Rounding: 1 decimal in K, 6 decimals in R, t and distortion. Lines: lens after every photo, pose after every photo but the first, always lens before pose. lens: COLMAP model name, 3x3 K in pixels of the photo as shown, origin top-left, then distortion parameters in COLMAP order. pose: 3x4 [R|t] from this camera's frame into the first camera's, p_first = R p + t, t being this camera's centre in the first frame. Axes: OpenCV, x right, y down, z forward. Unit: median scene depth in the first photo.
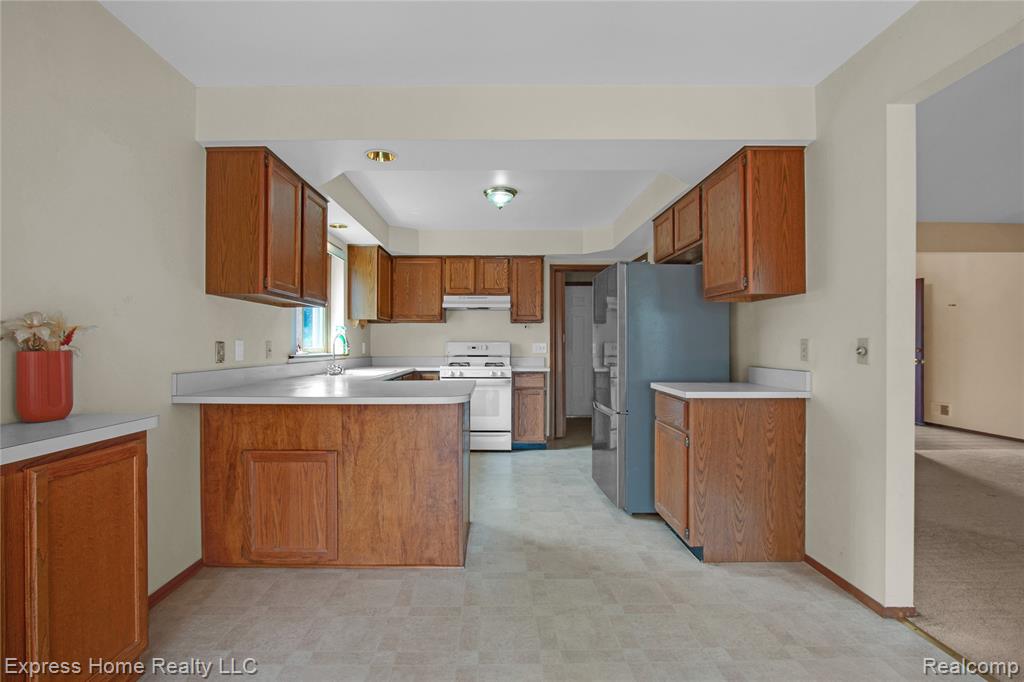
lens RADIAL K [[466.6, 0, 511.2], [0, 466.6, 345.6], [0, 0, 1]] dist [-0.012430, -0.000197]
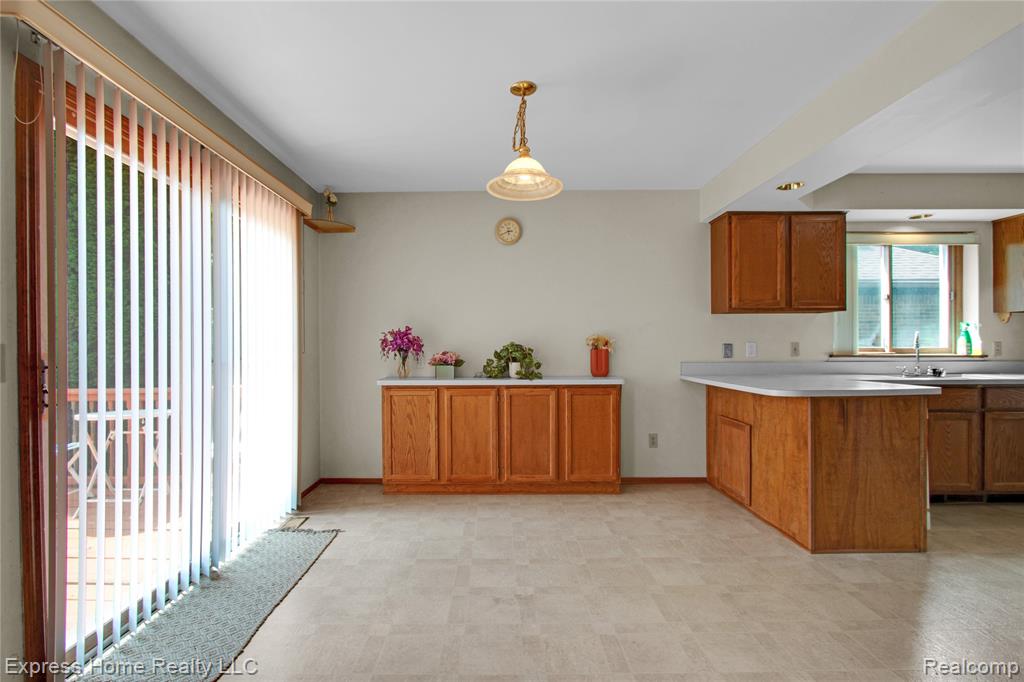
lens RADIAL K [[541.1, 0, 510.9], [0, 541.1, 348.0], [0, 0, 1]] dist [-0.017320, -0.000410]
pose [[-0.012944, 0.007268, -0.999890, 1.209382], [0.002721, 0.999970, 0.007234, -0.009242], [0.999913, -0.002627, -0.012964, 0.335794]]
